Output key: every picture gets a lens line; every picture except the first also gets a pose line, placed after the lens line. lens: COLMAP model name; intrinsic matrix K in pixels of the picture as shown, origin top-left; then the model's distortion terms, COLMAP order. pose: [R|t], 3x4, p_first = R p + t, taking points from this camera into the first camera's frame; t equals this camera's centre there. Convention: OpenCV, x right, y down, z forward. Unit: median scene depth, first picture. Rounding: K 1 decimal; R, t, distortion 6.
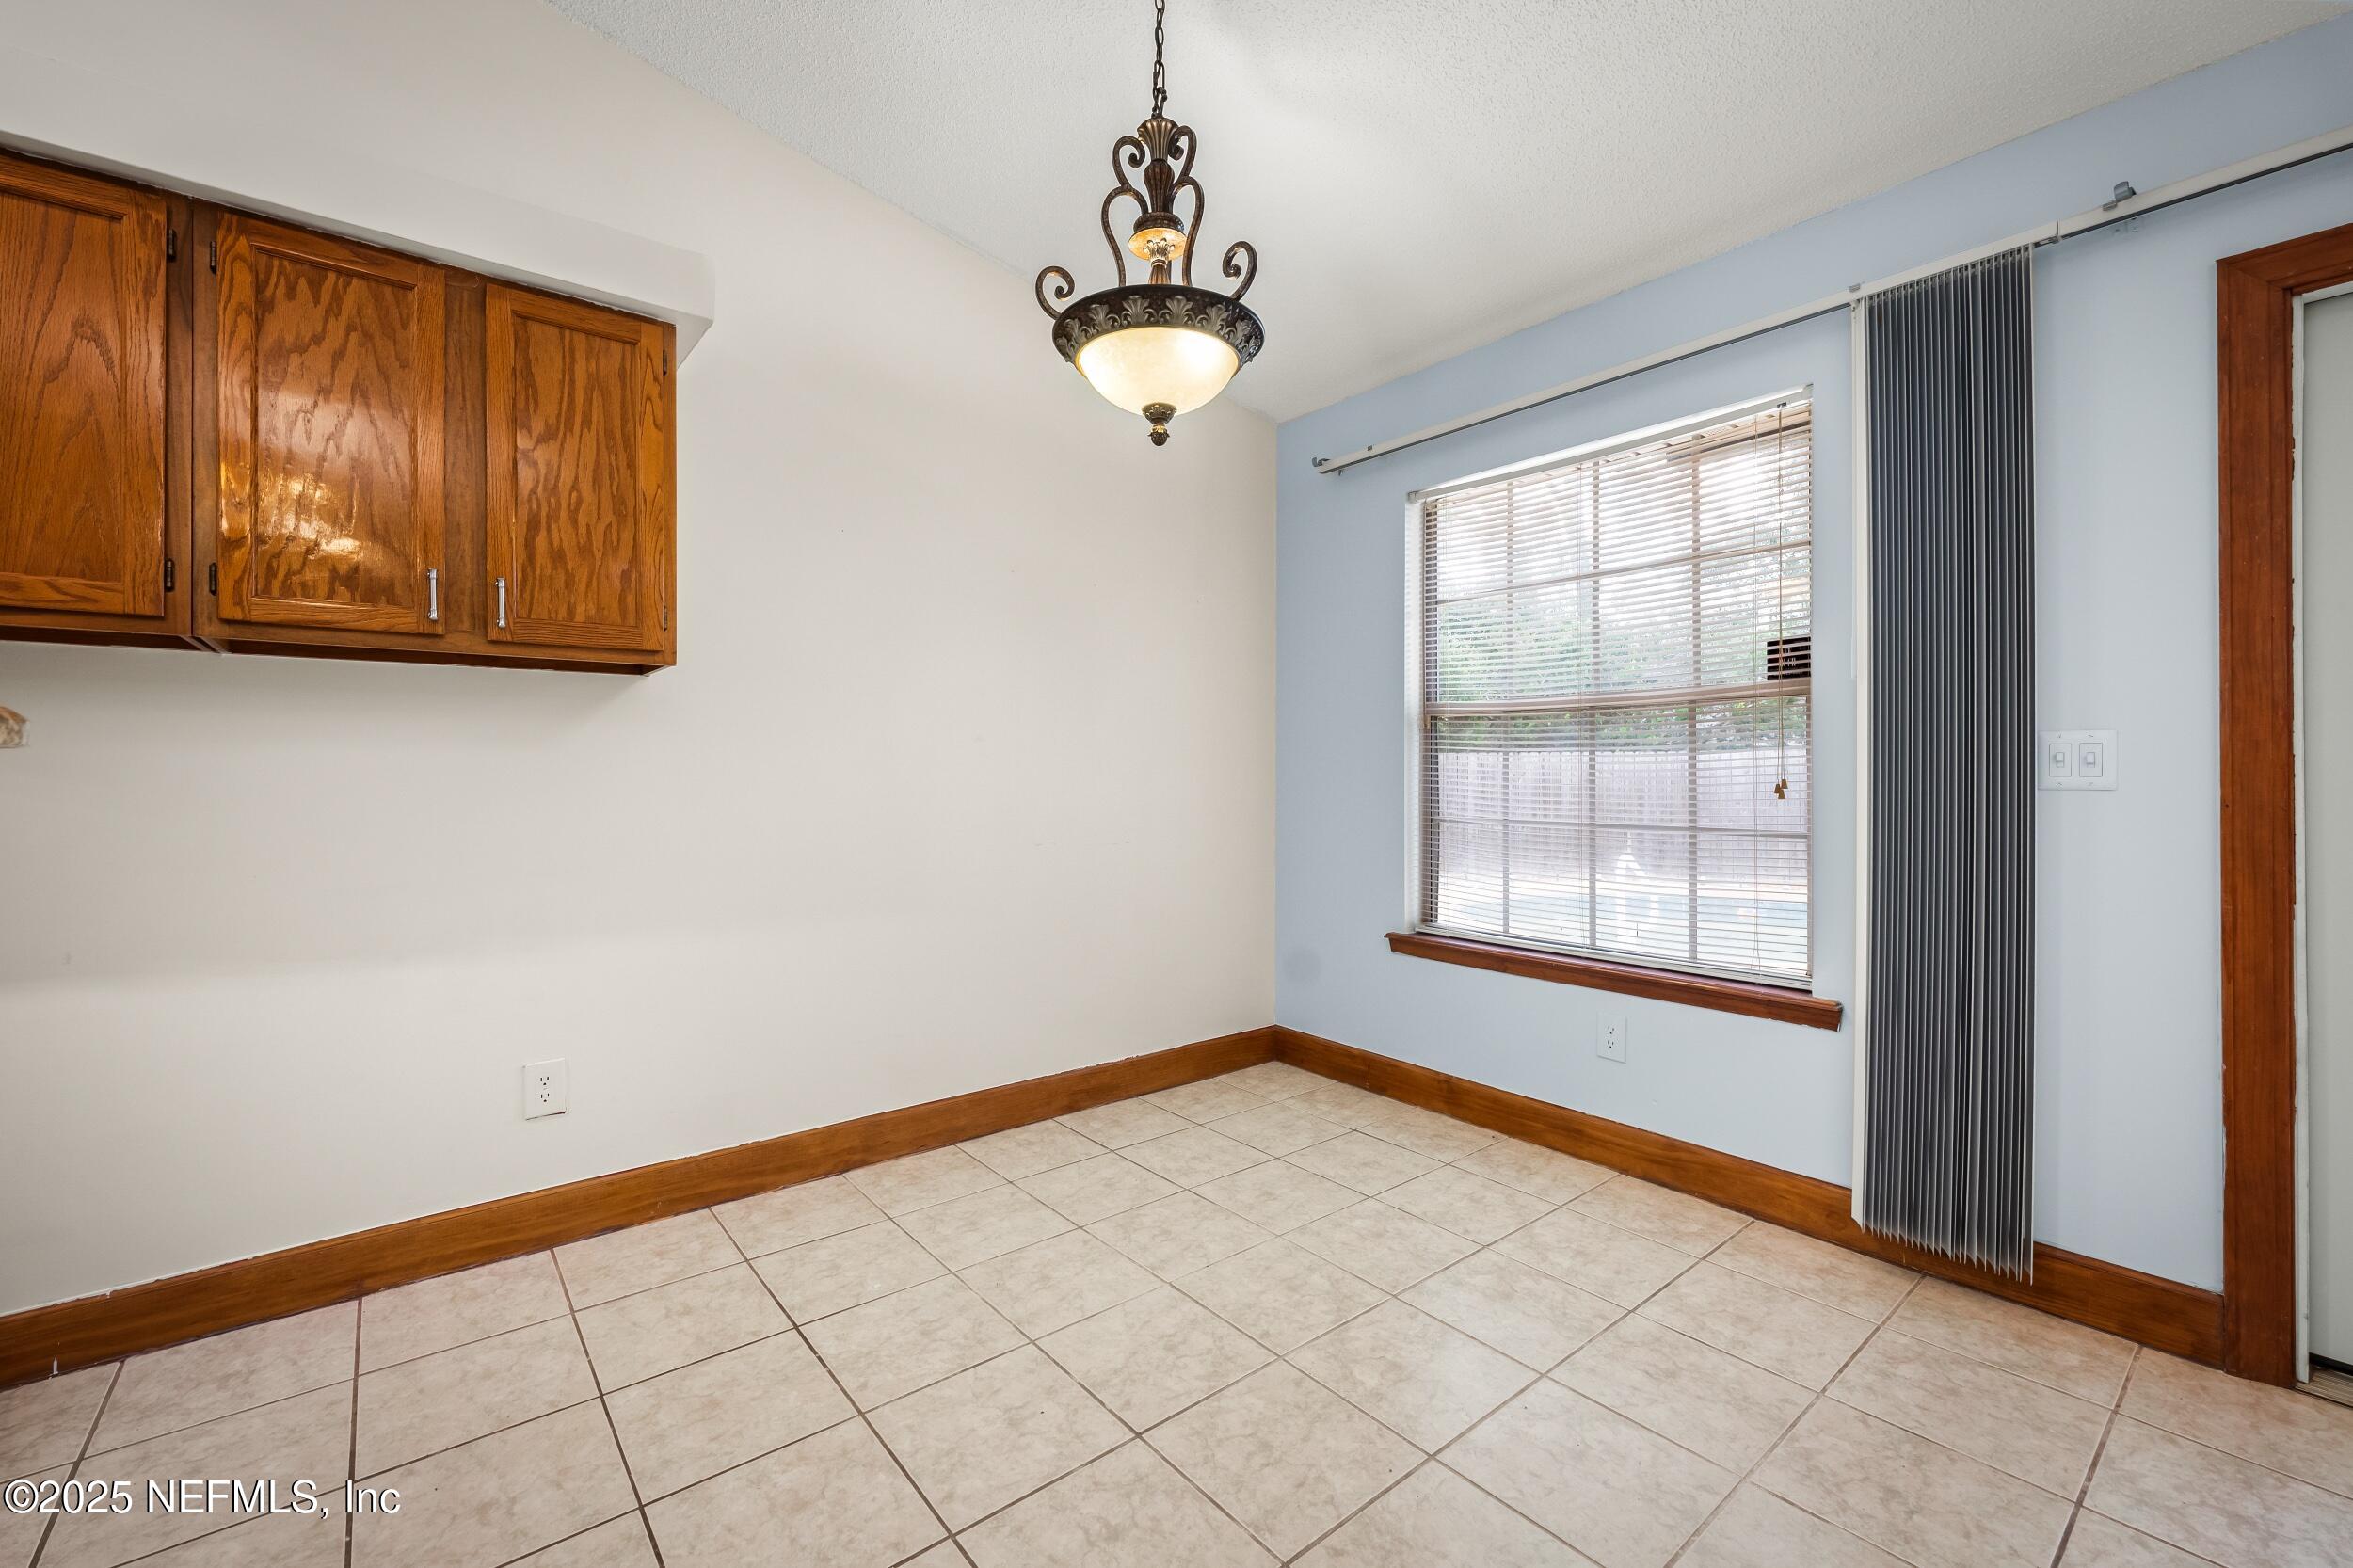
lens RADIAL K [[975.5, 0, 1169.0], [0, 975.5, 773.2], [0, 0, 1]] dist [0.002425, 0.000463]
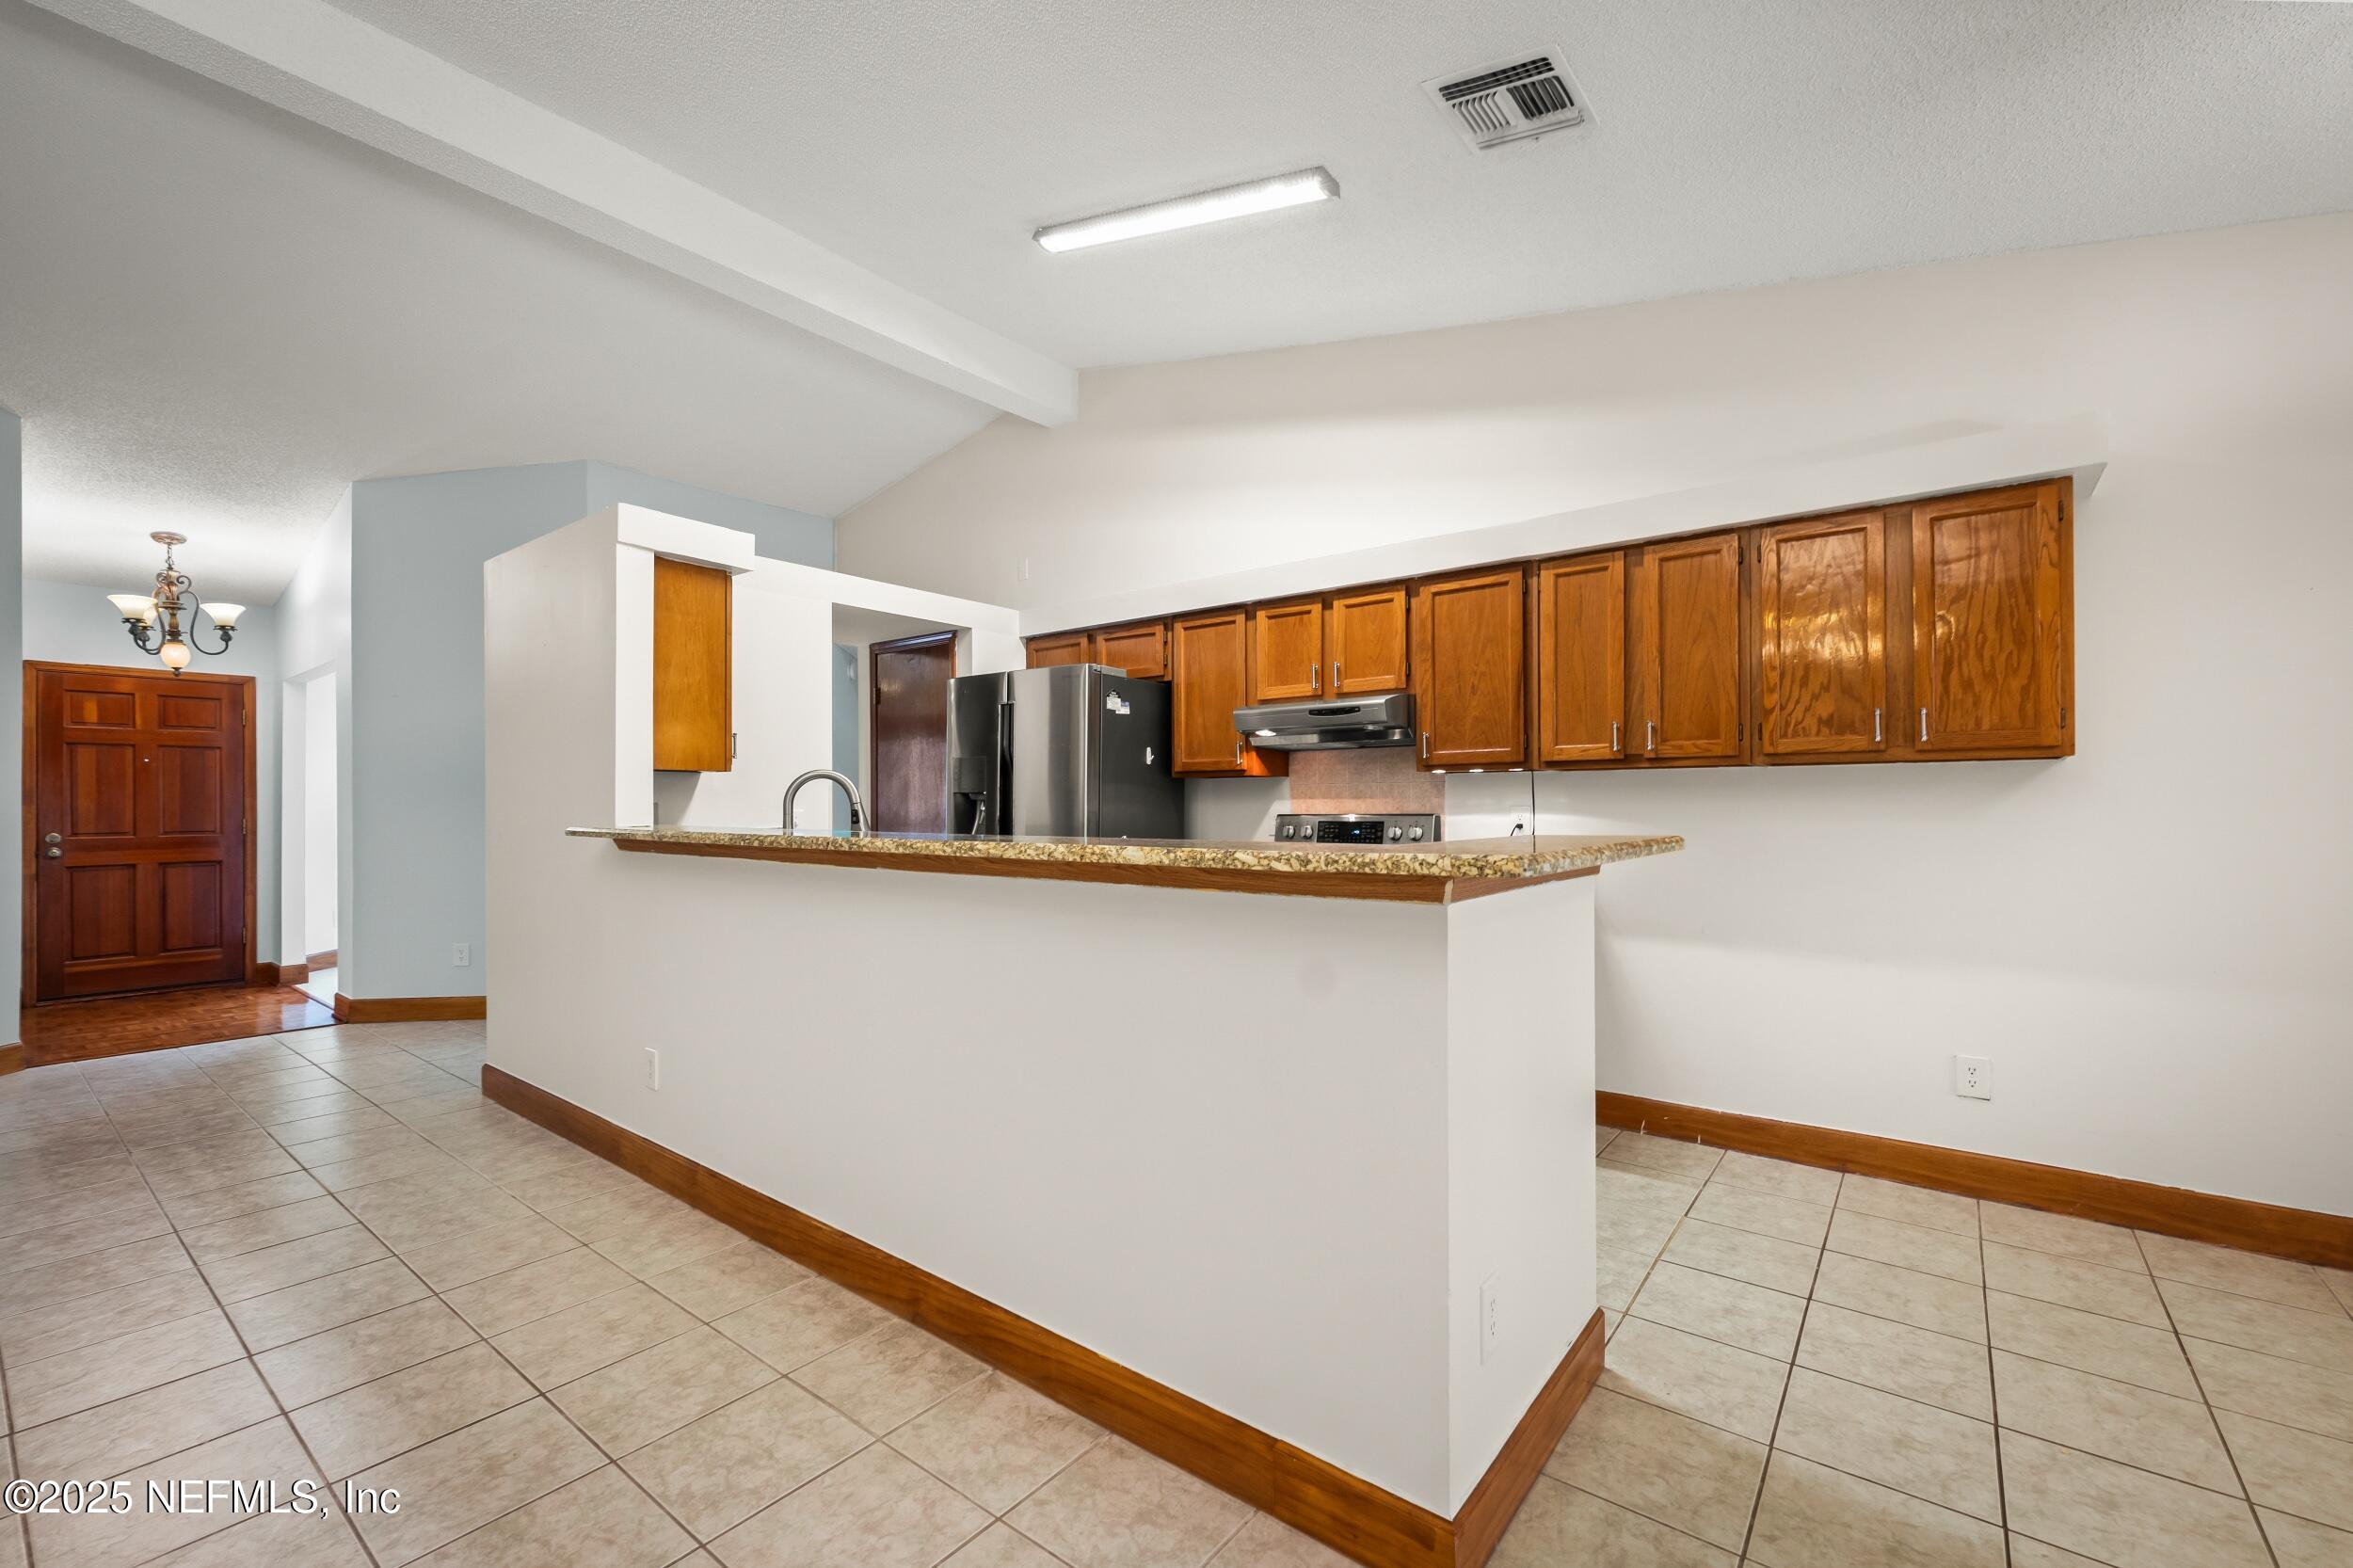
lens RADIAL K [[977.5, 0, 1181.7], [0, 977.5, 801.5], [0, 0, 1]] dist [0.000423, -0.000254]
pose [[0.223517, -0.003125, -0.974695, 0.454728], [0.004941, 0.999986, -0.002073, -0.059022], [0.974688, -0.004352, 0.223529, -0.373347]]
